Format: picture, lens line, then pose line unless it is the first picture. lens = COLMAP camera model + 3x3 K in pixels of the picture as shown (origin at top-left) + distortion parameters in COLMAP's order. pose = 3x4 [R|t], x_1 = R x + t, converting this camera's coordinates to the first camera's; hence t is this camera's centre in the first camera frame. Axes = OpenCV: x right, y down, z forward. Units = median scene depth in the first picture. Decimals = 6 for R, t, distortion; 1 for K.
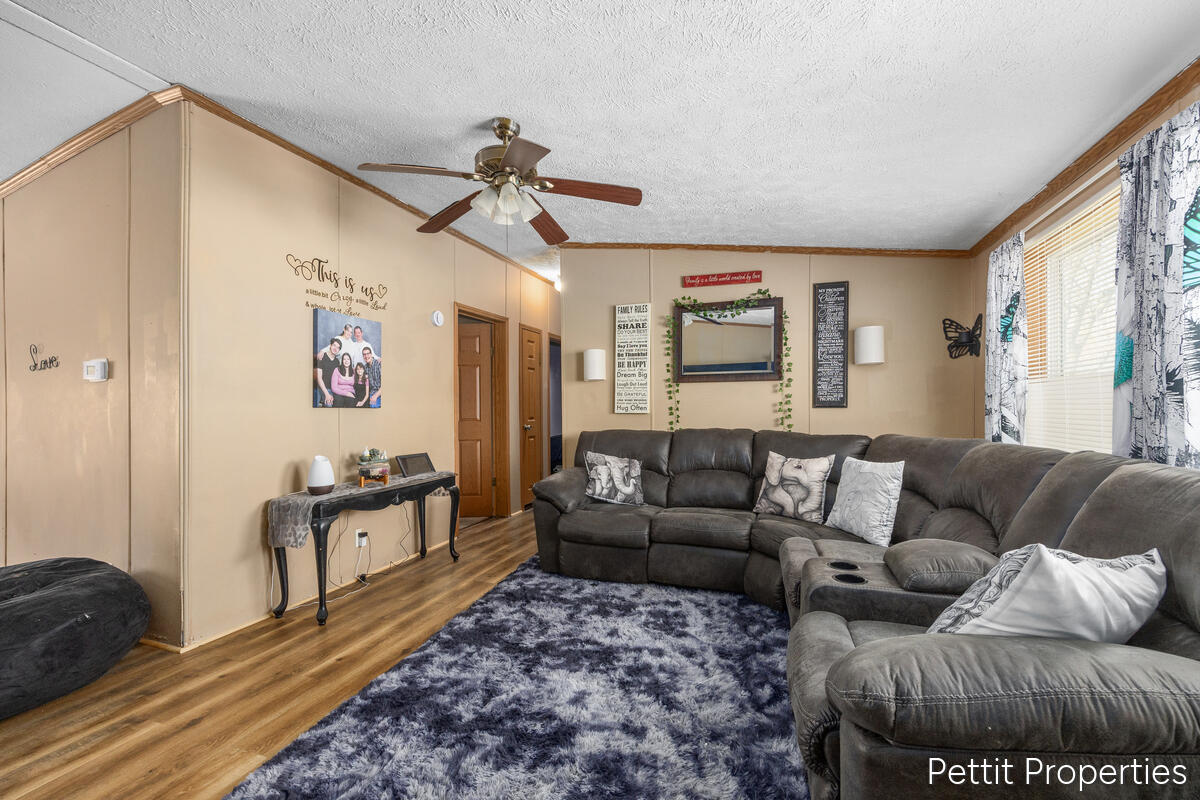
lens RADIAL K [[485.4, 0, 597.0], [0, 485.4, 407.3], [0, 0, 1]] dist [-0.000431, 0.000308]
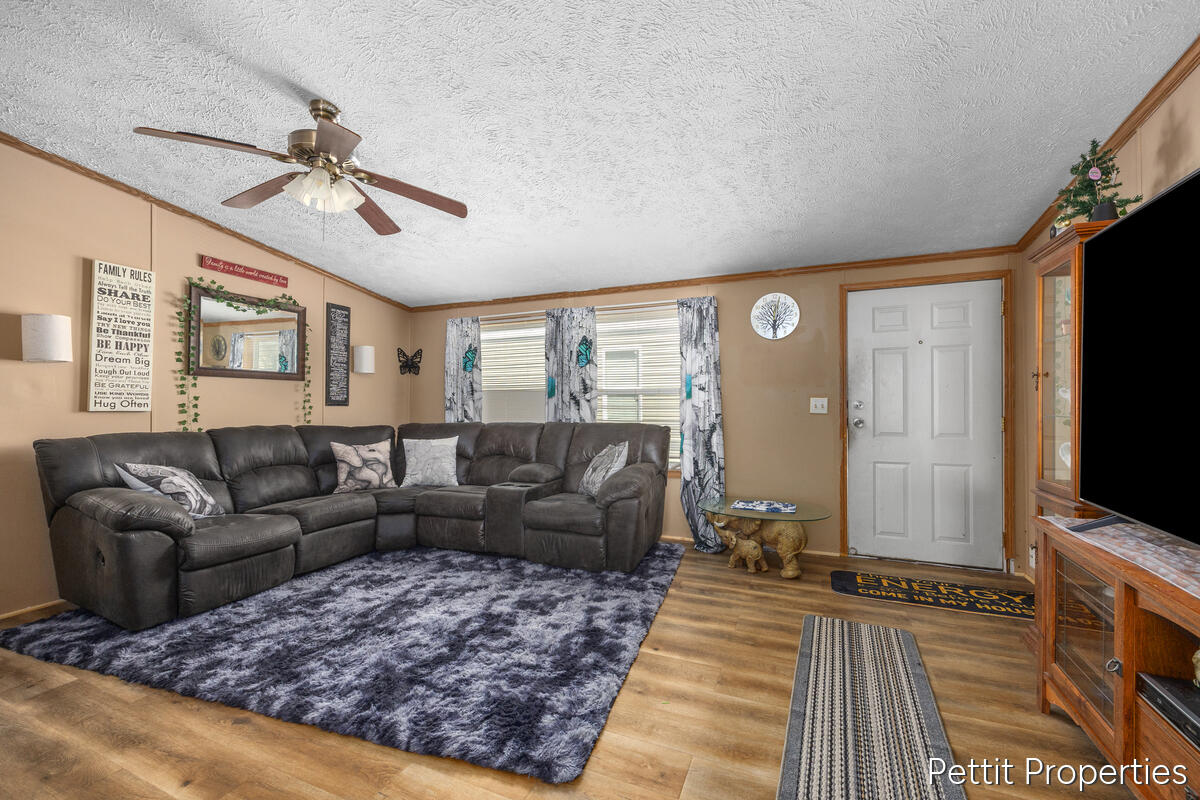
lens RADIAL K [[485.4, 0, 602.3], [0, 485.4, 403.7], [0, 0, 1]] dist [-0.000431, 0.000308]
pose [[0.062611, 0.012291, 0.997962, -0.864892], [0.000662, 0.999923, -0.012357, 0.014083], [-0.998038, 0.001434, 0.062598, 0.300957]]
